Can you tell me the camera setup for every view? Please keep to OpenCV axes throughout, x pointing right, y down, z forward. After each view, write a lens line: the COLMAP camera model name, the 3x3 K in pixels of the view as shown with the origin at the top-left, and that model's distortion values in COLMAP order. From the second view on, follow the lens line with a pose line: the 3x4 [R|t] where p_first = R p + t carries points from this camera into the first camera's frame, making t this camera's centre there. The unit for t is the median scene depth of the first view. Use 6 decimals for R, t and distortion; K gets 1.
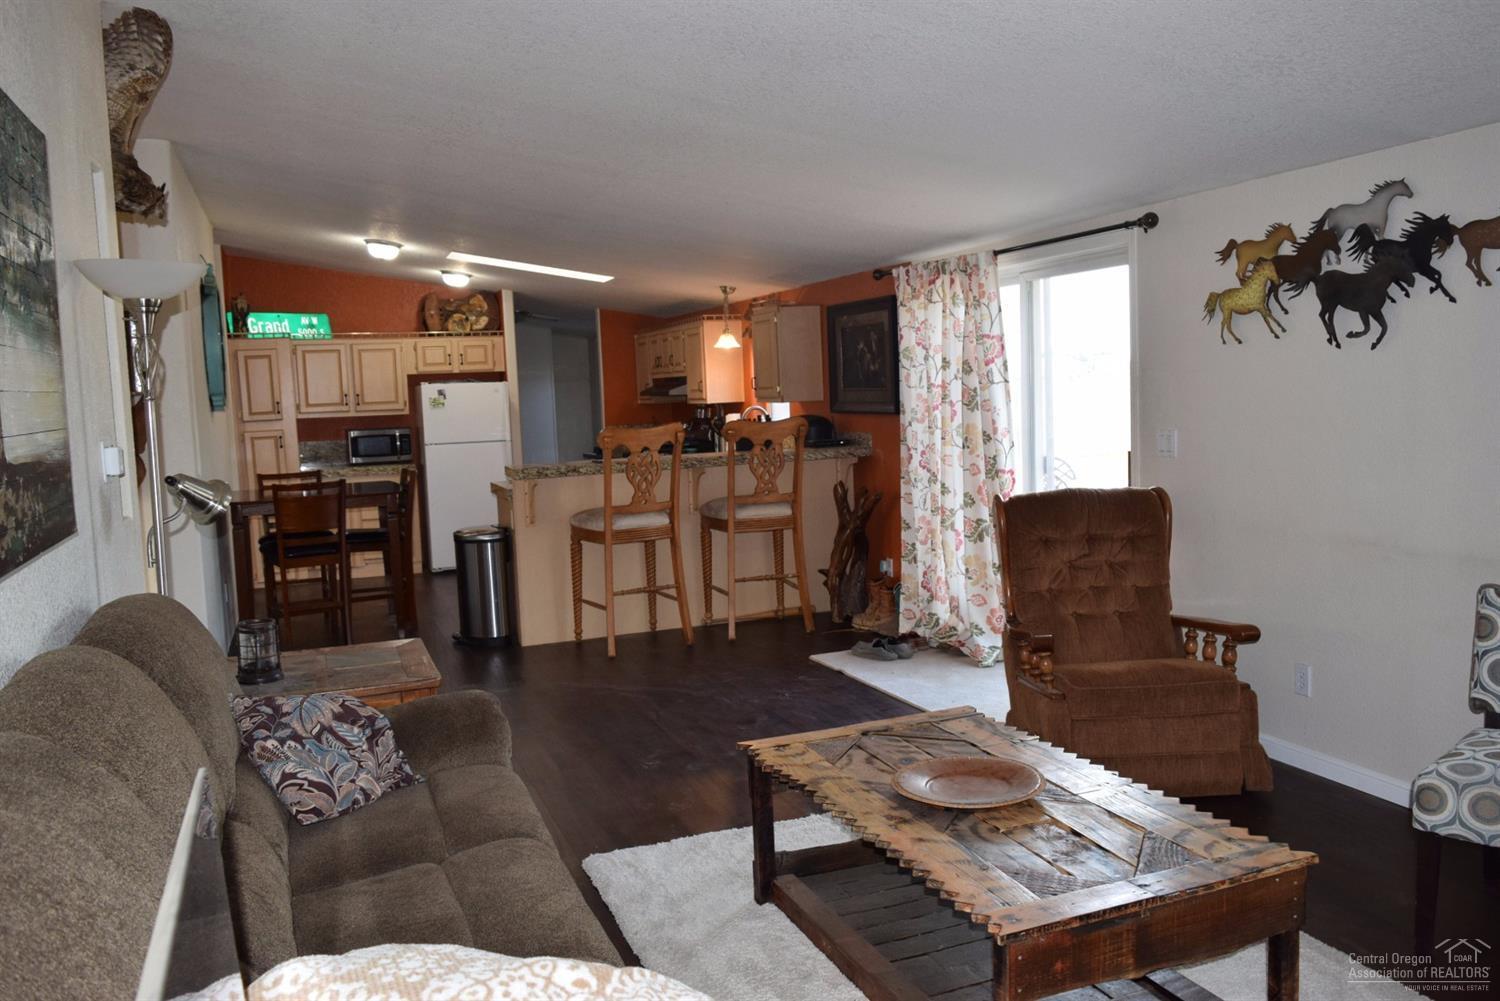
lens RADIAL K [[1179.9, 0, 746.4], [0, 1179.9, 493.8], [0, 0, 1]] dist [-0.009076, 0.003549]
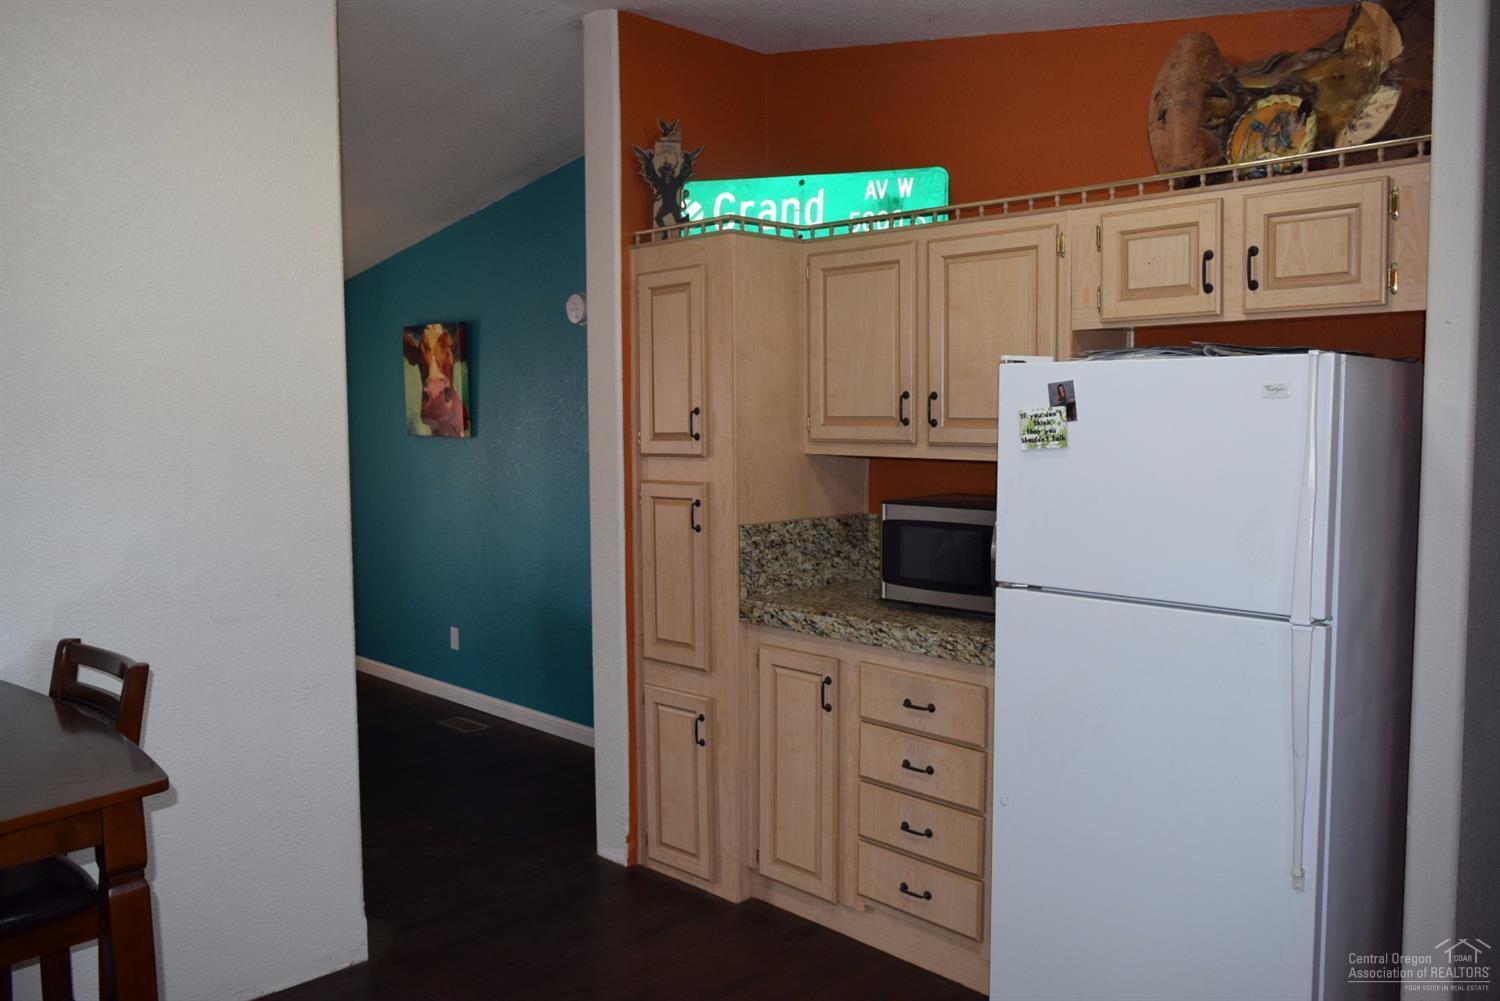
lens RADIAL K [[1179.9, 0, 738.1], [0, 1179.9, 499.4], [0, 0, 1]] dist [-0.009076, 0.003549]
pose [[0.401668, 0.104908, -0.909757, -0.046955], [-0.094466, 0.992864, 0.072784, -0.072891], [0.910900, 0.056706, 0.408712, 0.807242]]
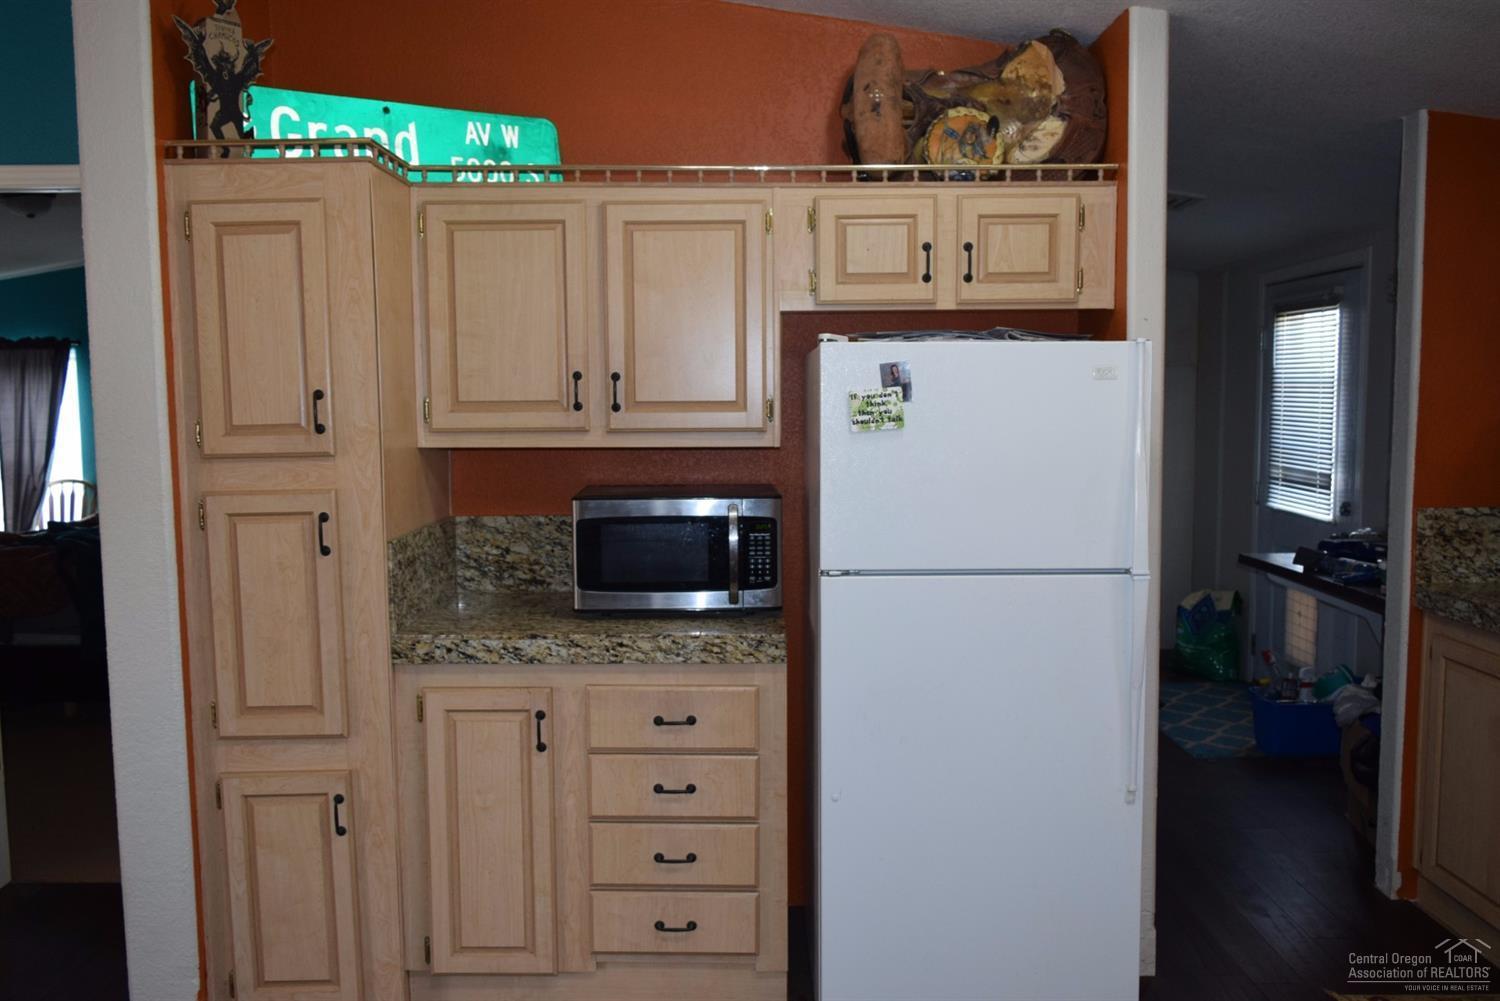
lens RADIAL K [[1179.9, 0, 742.1], [0, 1179.9, 500.7], [0, 0, 1]] dist [-0.009076, 0.003549]
pose [[0.933326, 0.062780, -0.353499, -0.191195], [-0.060936, 0.998008, 0.016357, -0.058779], [0.353822, 0.006274, 0.935292, 0.726004]]
